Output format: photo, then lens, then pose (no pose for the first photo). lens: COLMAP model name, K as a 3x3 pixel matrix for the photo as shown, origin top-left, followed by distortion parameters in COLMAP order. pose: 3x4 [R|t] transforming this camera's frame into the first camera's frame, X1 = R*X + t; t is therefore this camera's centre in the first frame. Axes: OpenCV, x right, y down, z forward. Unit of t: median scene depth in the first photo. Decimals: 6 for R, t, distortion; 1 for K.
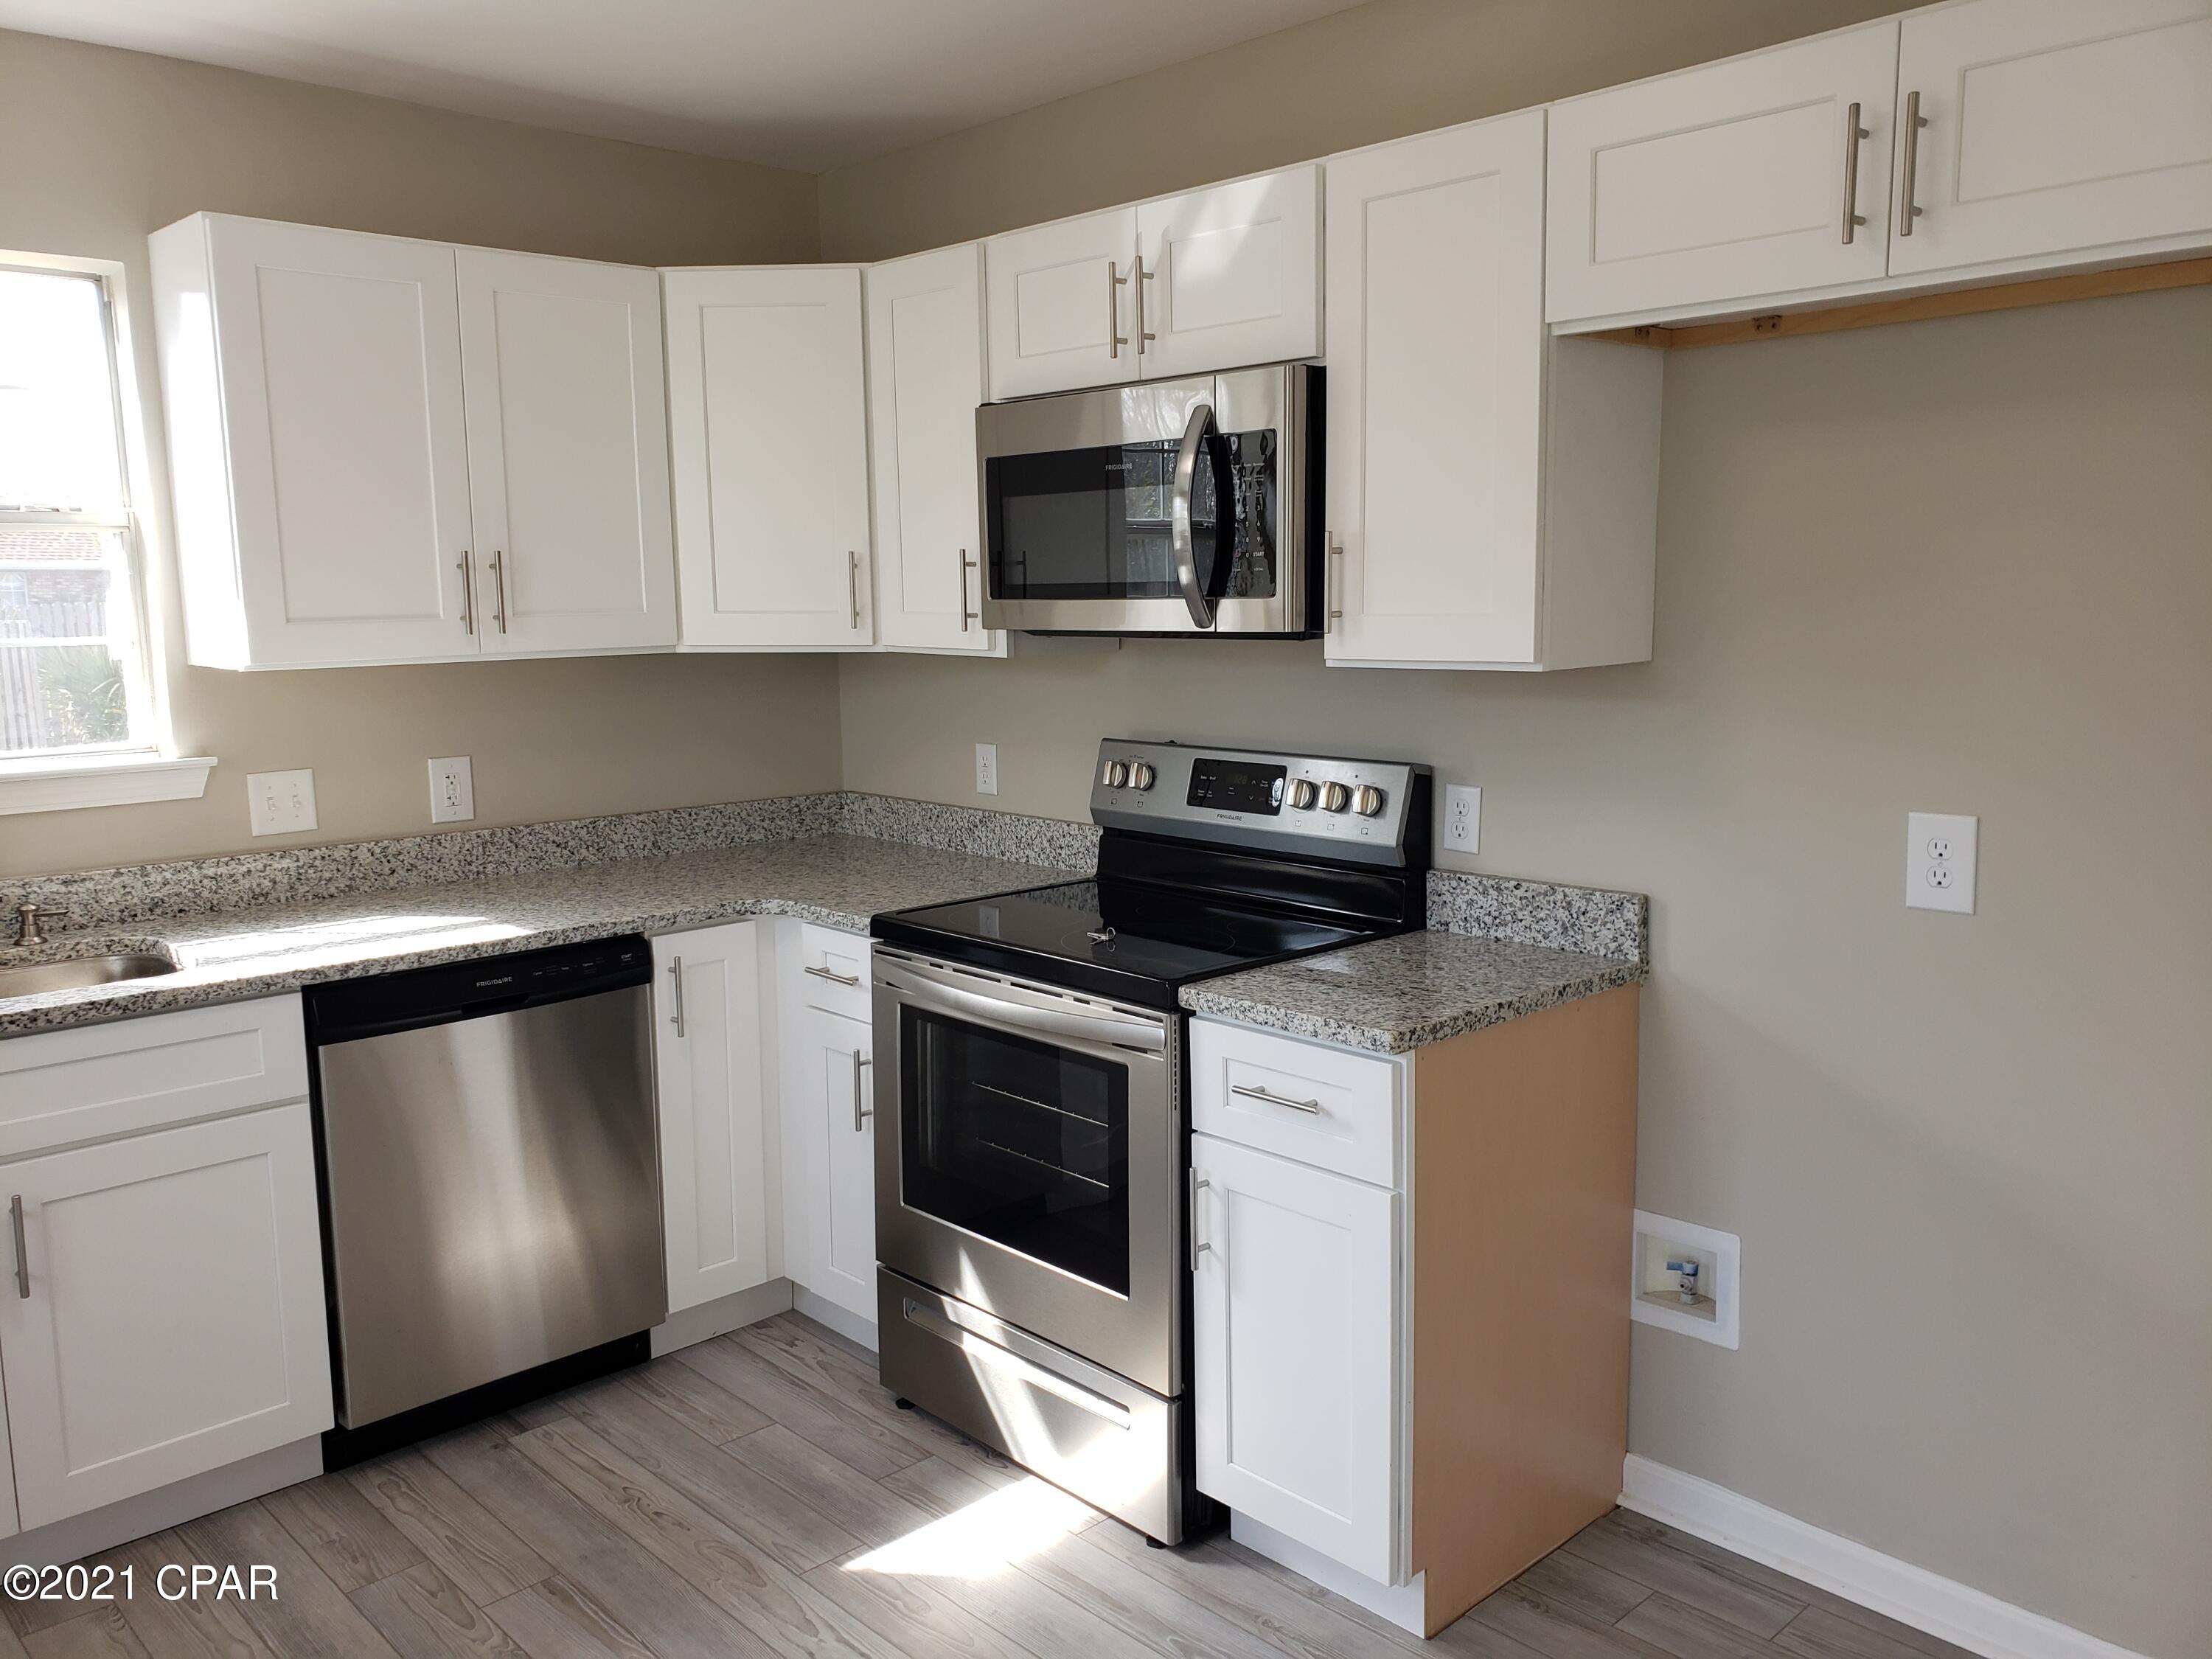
lens RADIAL K [[1726.8, 0, 1049.2], [0, 1726.8, 828.6], [0, 0, 1]] dist [0.034007, -0.000733]
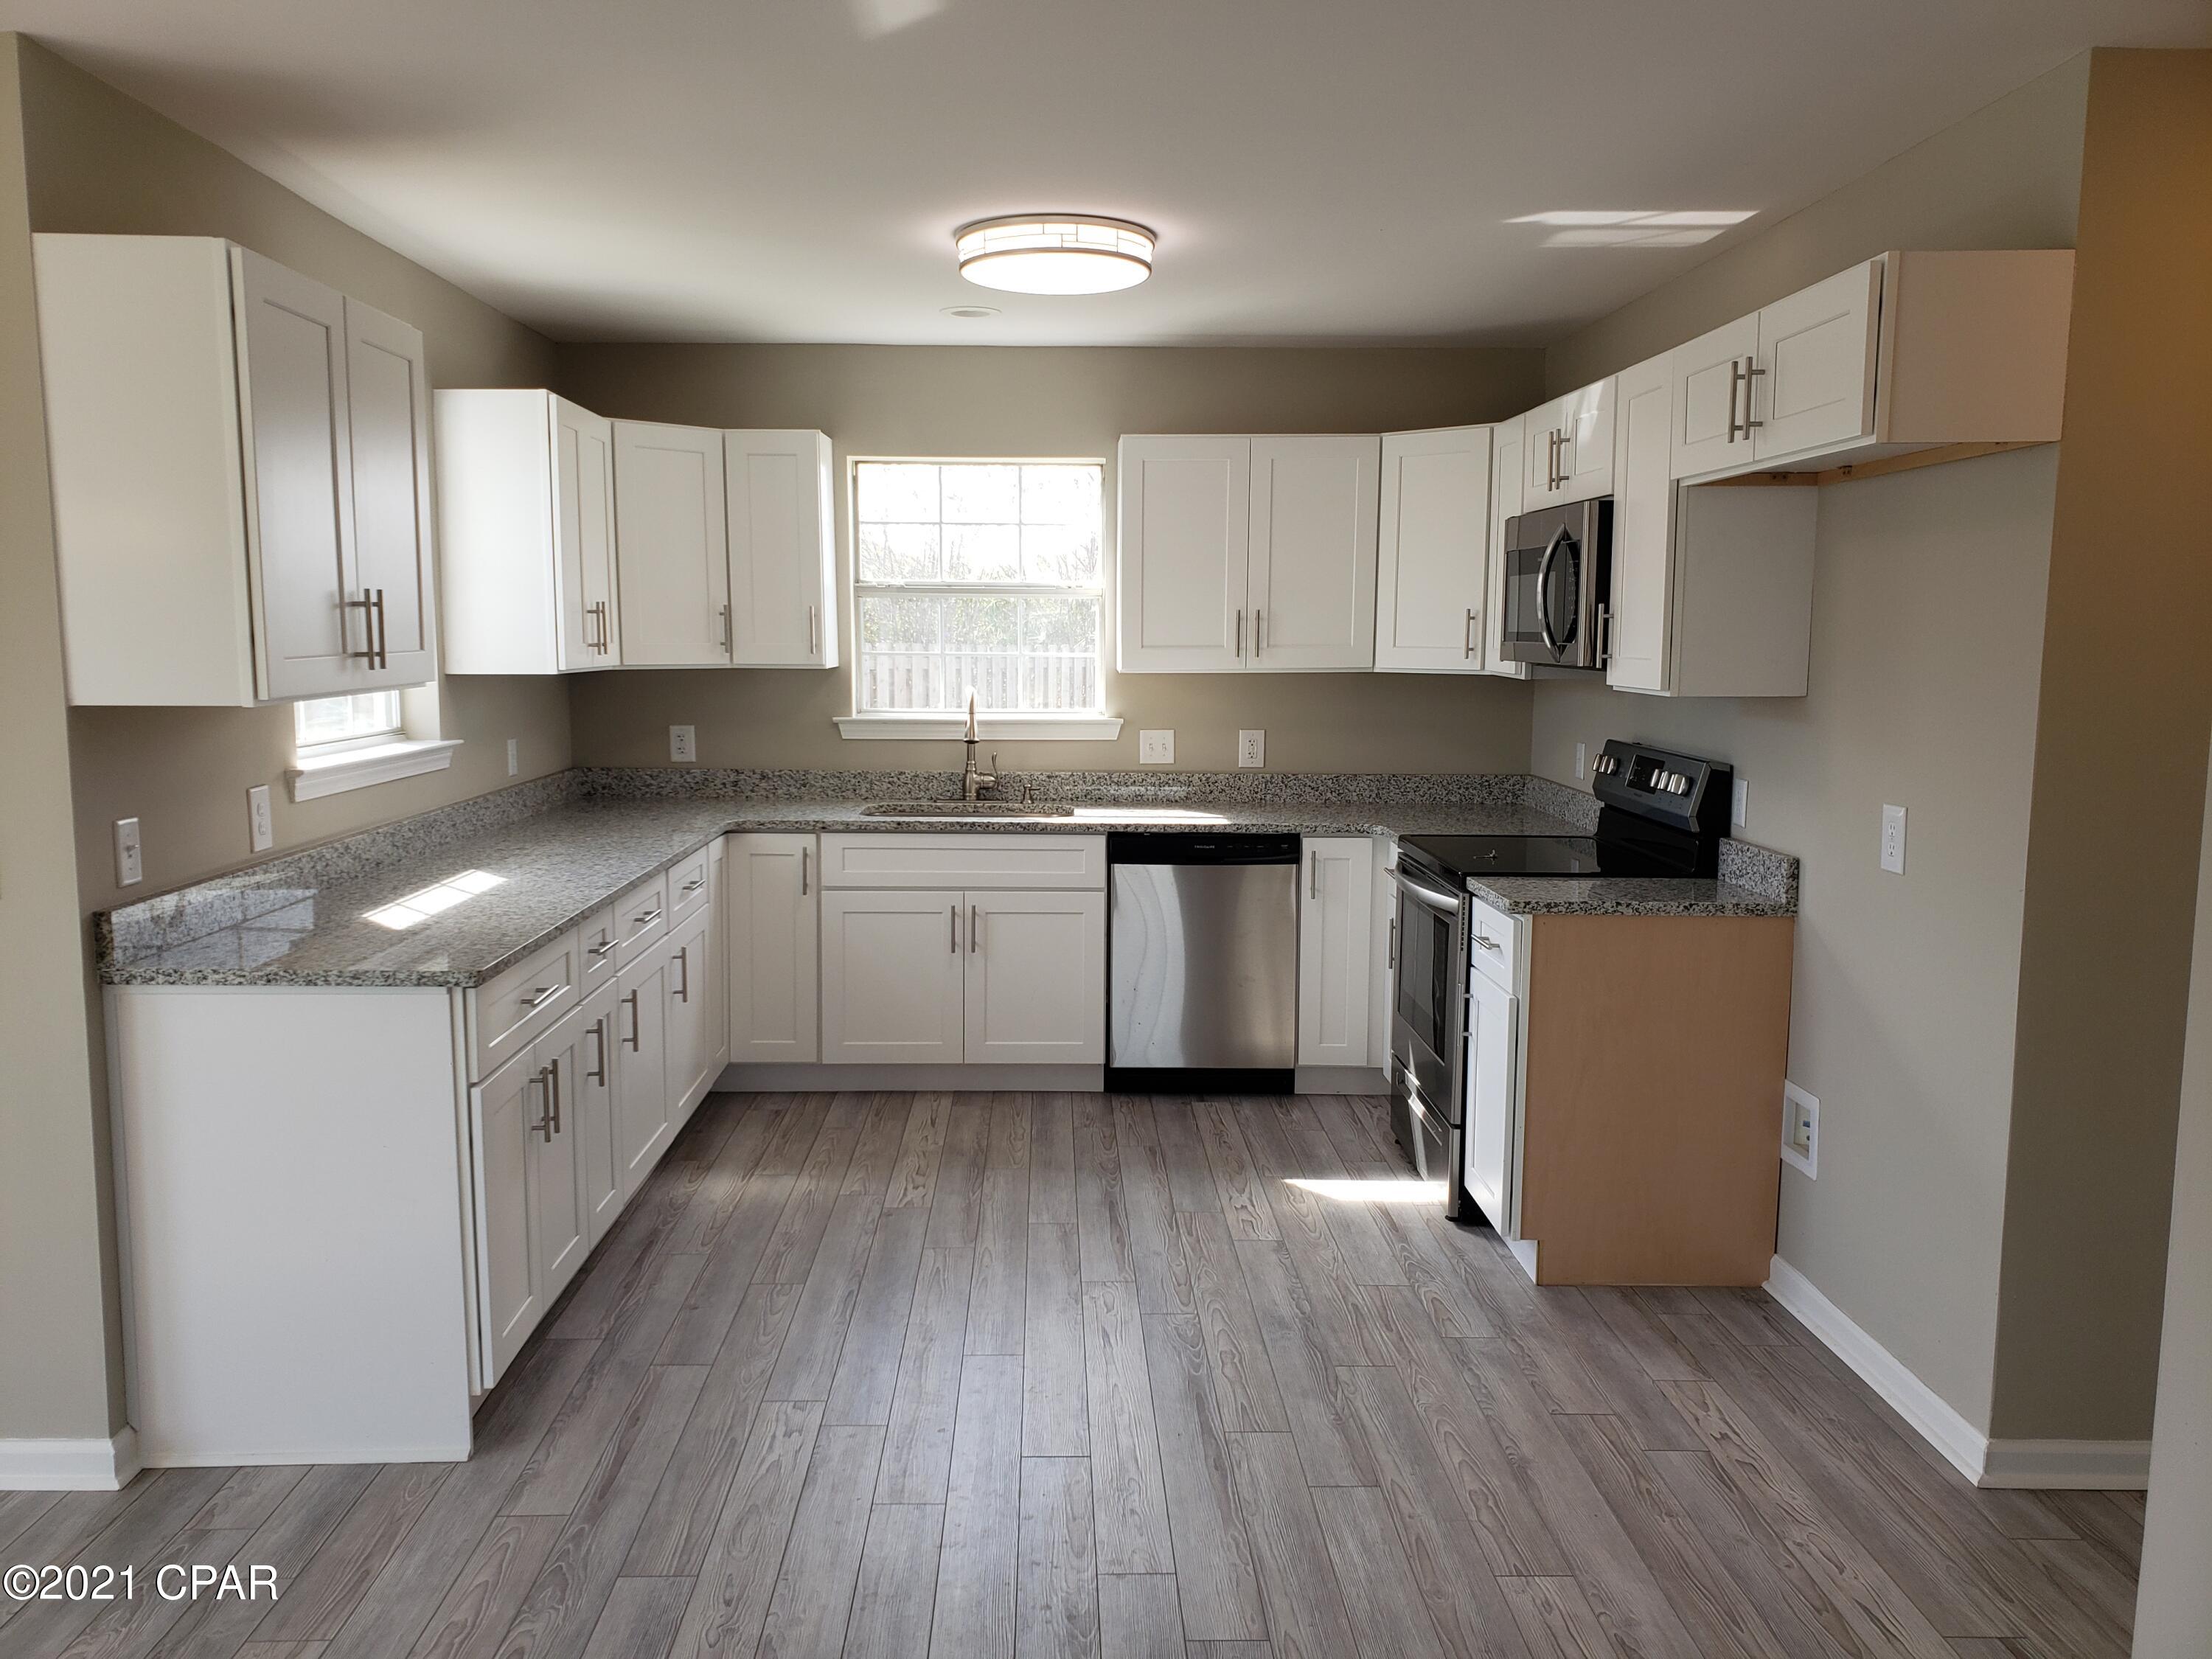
lens RADIAL K [[1686.6, 0, 1066.4], [0, 1686.6, 836.4], [0, 0, 1]] dist [0.171675, -0.209753]
pose [[0.739647, 0.103230, -0.665030, 0.766721], [-0.111938, 0.993272, 0.029684, 0.041382], [0.663620, 0.052487, 0.746226, -0.431621]]
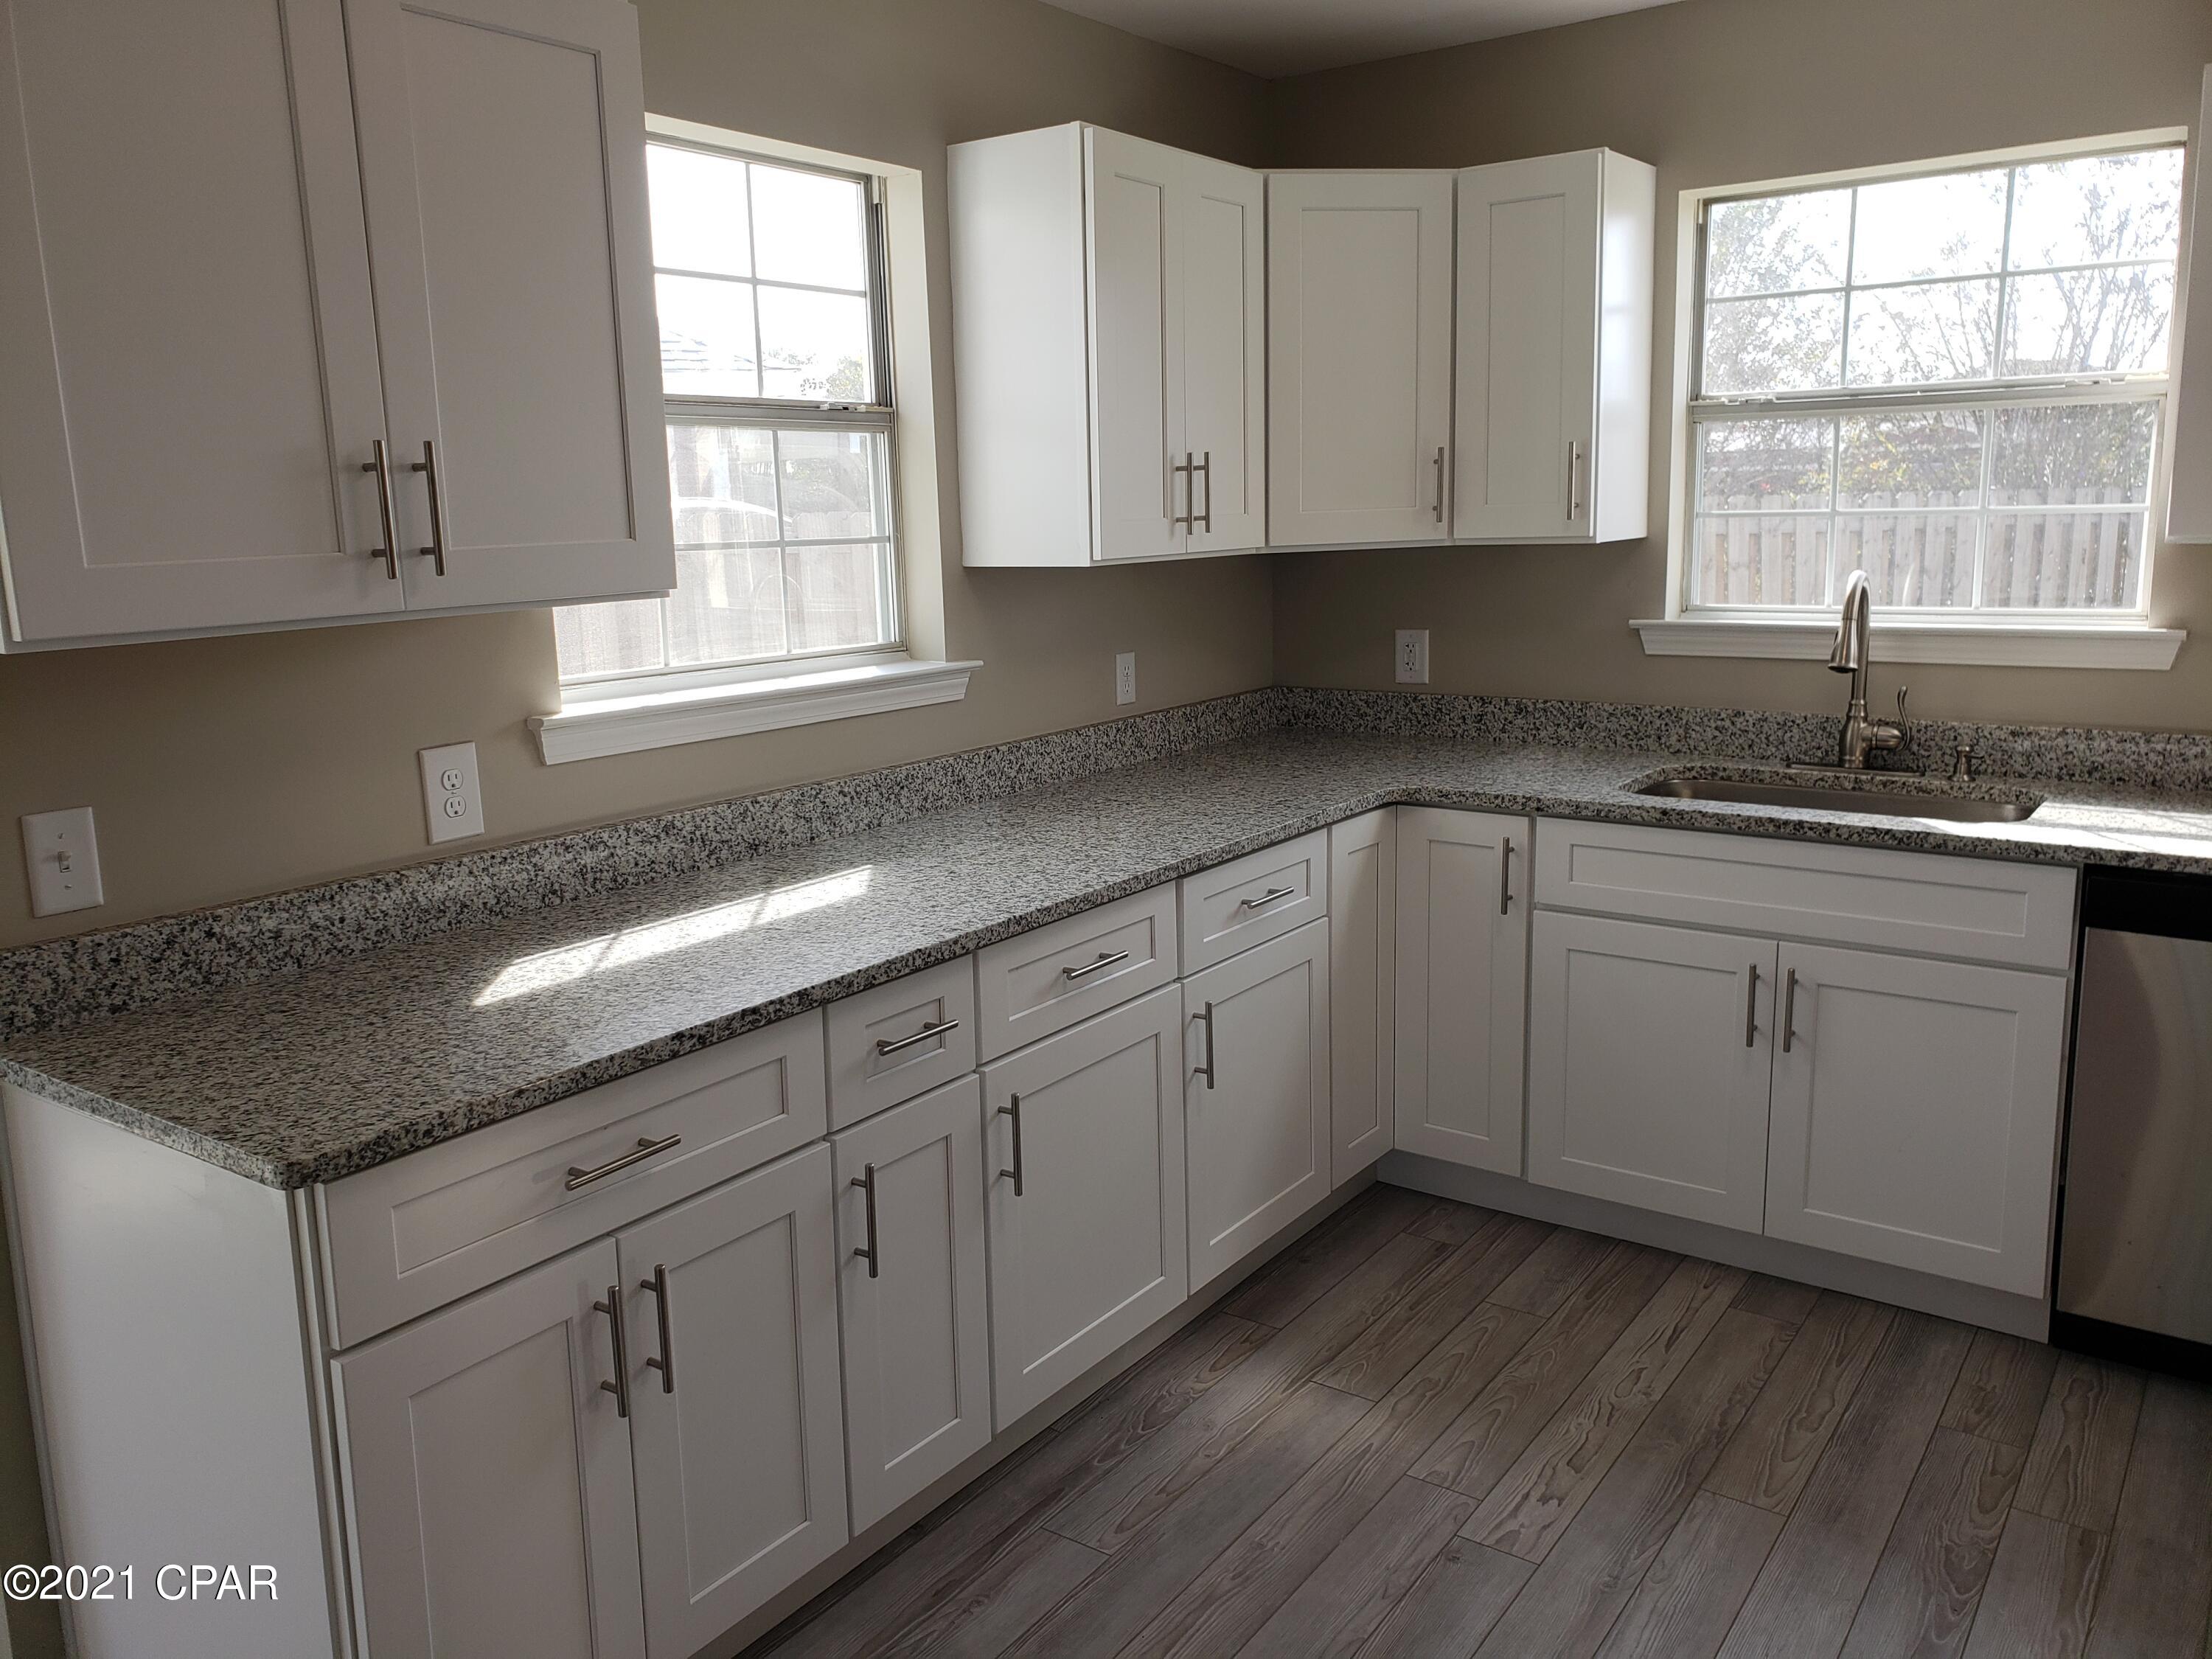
lens RADIAL K [[1718.5, 0, 1103.2], [0, 1718.5, 806.7], [0, 0, 1]] dist [0.040602, -0.001769]
pose [[0.203812, 0.187065, -0.960972, 0.390419], [-0.118135, 0.979102, 0.165539, -0.038282], [0.971856, 0.079786, 0.221652, 0.220204]]
